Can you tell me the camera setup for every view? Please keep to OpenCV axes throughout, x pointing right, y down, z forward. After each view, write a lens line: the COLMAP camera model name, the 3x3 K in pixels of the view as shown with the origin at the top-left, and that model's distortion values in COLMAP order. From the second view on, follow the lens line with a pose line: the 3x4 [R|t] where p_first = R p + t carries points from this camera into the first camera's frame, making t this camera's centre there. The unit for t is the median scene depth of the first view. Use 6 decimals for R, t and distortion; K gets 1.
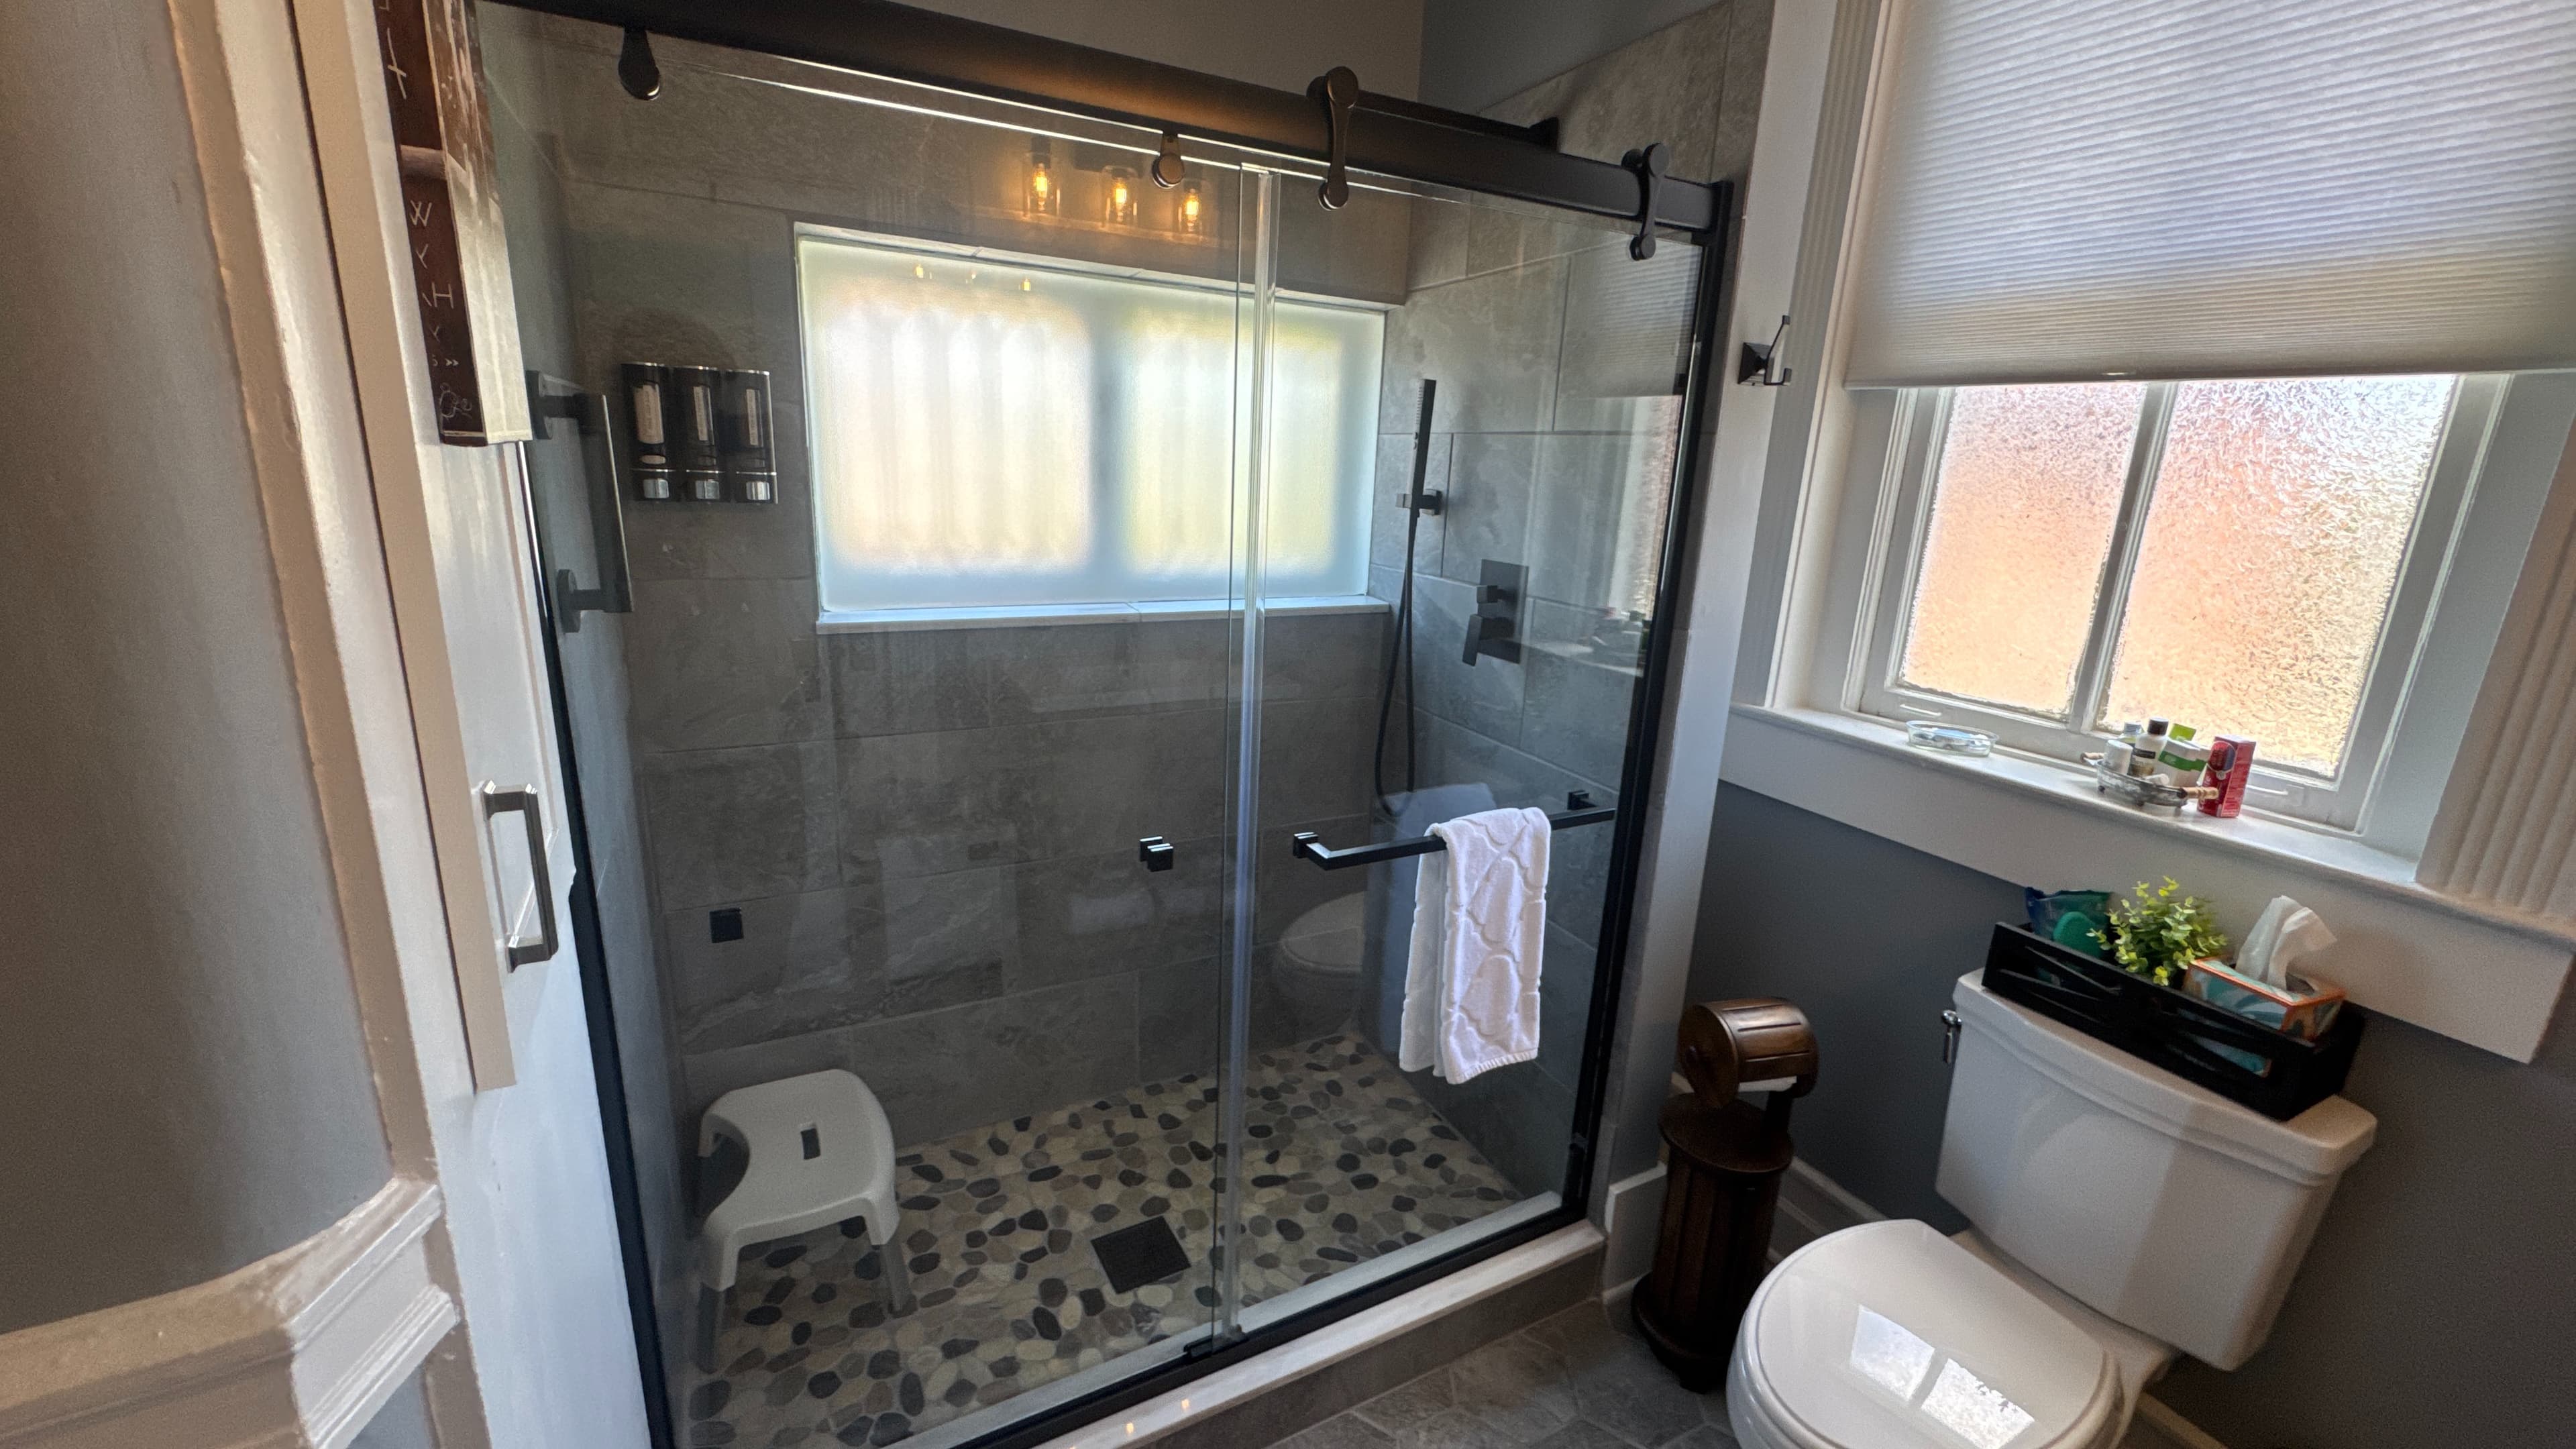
lens RADIAL K [[1028.2, 0, 1288.1], [0, 1028.2, 724.9], [0, 0, 1]] dist [-0.002719, -0.000062]
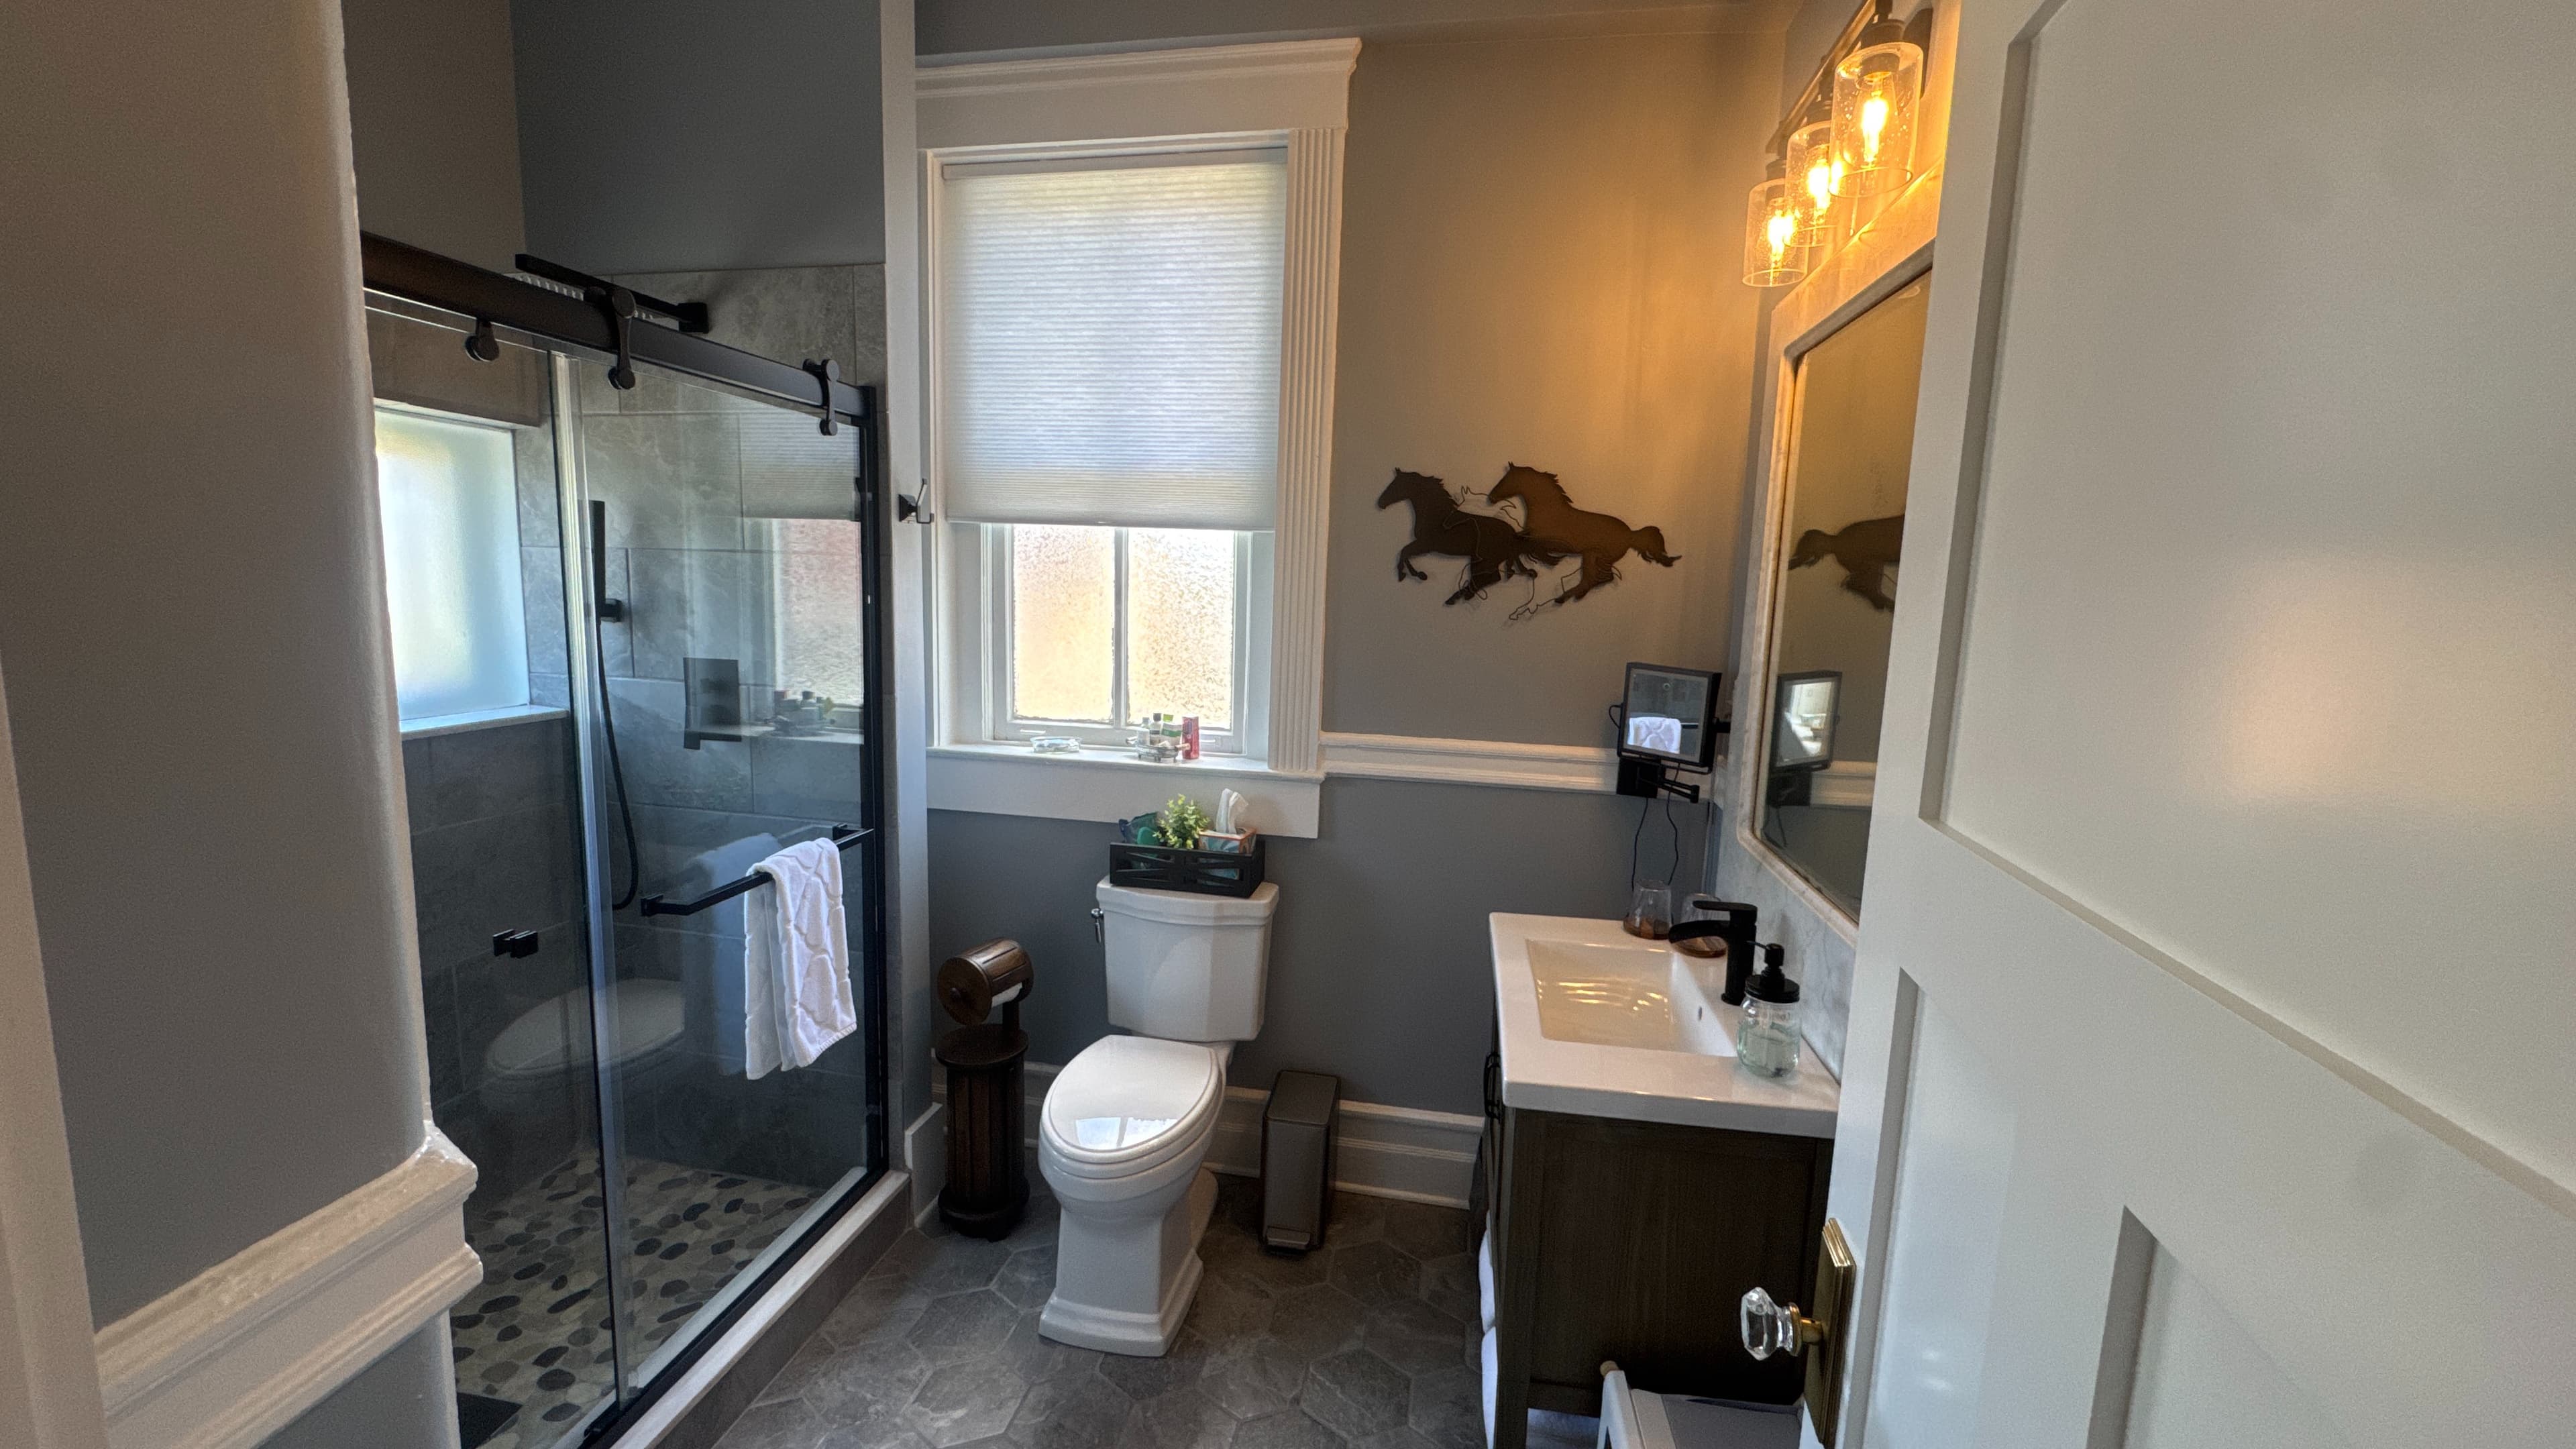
lens RADIAL K [[1028.2, 0, 1284.1], [0, 1028.2, 722.7], [0, 0, 1]] dist [-0.002719, -0.000062]
pose [[0.624923, -0.127091, 0.770272, -0.365038], [0.193587, 0.981071, 0.004815, 0.042848], [-0.756304, 0.146106, 0.637697, -0.284773]]
